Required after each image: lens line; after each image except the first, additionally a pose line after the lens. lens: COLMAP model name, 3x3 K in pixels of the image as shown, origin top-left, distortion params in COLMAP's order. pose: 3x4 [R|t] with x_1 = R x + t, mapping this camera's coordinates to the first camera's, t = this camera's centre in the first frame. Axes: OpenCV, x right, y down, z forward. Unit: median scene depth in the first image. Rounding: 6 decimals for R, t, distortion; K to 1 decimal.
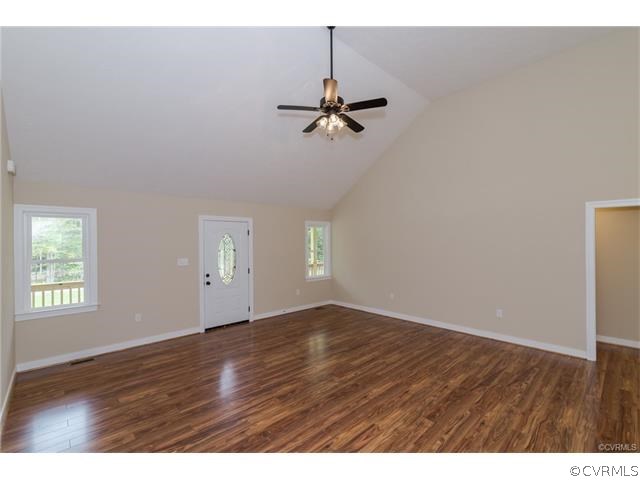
lens RADIAL K [[289.7, 0, 318.5], [0, 289.7, 243.1], [0, 0, 1]] dist [0.004592, -0.001557]
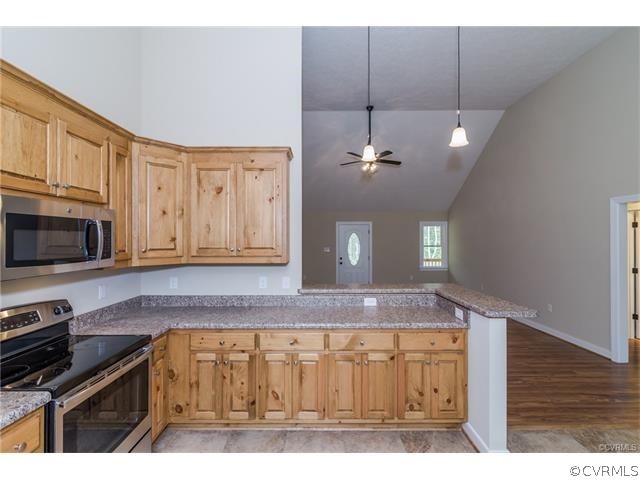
lens RADIAL K [[289.7, 0, 319.5], [0, 289.7, 239.5], [0, 0, 1]] dist [0.004592, -0.001557]
pose [[0.729597, 0.006973, -0.683842, 0.827837], [-0.009816, 0.999952, -0.000277, 0.008190], [0.683807, 0.006915, 0.729630, -0.355982]]
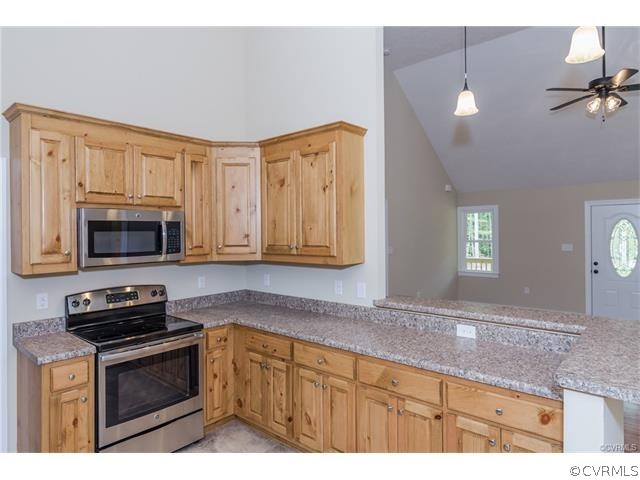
lens RADIAL K [[387.9, 0, 317.1], [0, 387.9, 231.7], [0, 0, 1]] dist [0.002640, -0.000814]
pose [[0.101349, 0.005621, -0.994835, 1.020129], [0.001895, 0.999981, 0.005843, -0.002759], [0.994849, -0.002478, 0.101336, -0.056472]]
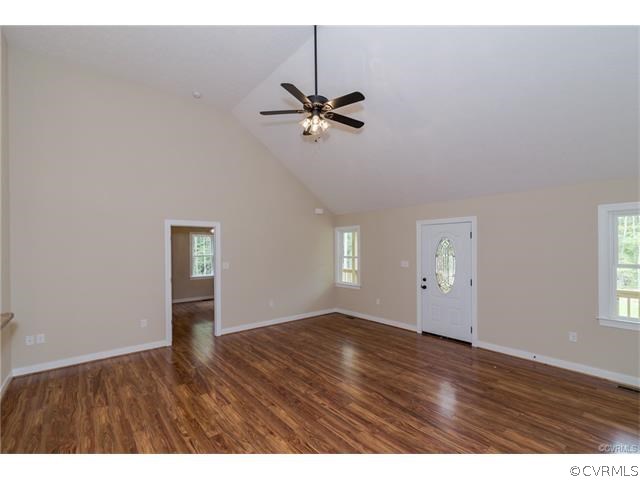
lens RADIAL K [[289.7, 0, 318.3], [0, 289.7, 245.1], [0, 0, 1]] dist [0.004592, -0.001557]
pose [[-0.060821, 0.004024, -0.998141, 0.832383], [0.003765, 0.999986, 0.003802, -0.017493], [0.998142, -0.003526, -0.060835, 0.883043]]
